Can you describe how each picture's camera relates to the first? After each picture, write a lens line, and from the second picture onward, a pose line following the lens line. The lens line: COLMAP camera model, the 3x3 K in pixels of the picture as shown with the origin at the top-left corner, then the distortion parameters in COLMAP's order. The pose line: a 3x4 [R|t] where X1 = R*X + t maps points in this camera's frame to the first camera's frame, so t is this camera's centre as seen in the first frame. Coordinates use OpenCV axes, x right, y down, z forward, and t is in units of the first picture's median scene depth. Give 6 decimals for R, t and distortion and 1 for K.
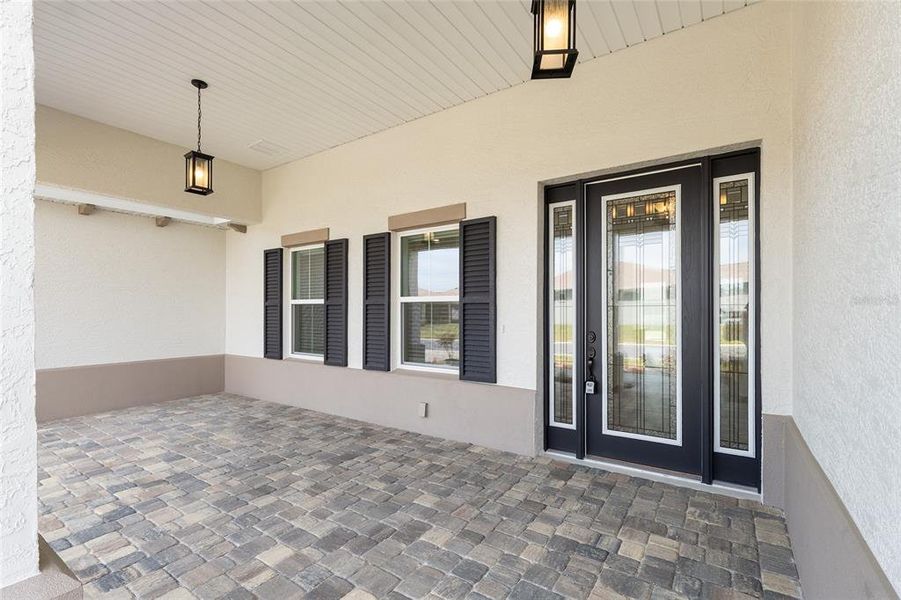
lens RADIAL K [[406.4, 0, 450.7], [0, 406.4, 313.0], [0, 0, 1]] dist [0.000442, -0.001166]
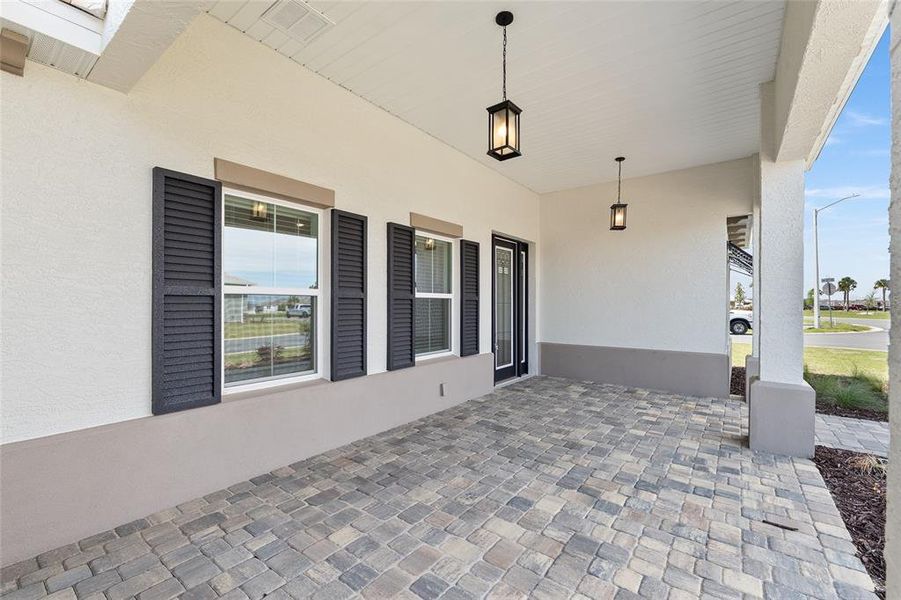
lens RADIAL K [[379.6, 0, 452.4], [0, 379.6, 302.7], [0, 0, 1]] dist [-0.008040, 0.000548]
pose [[0.049464, 0.005454, 0.998761, -1.347658], [0.003439, 0.999978, -0.005631, -0.009744], [-0.998770, 0.003713, 0.049444, 1.056526]]
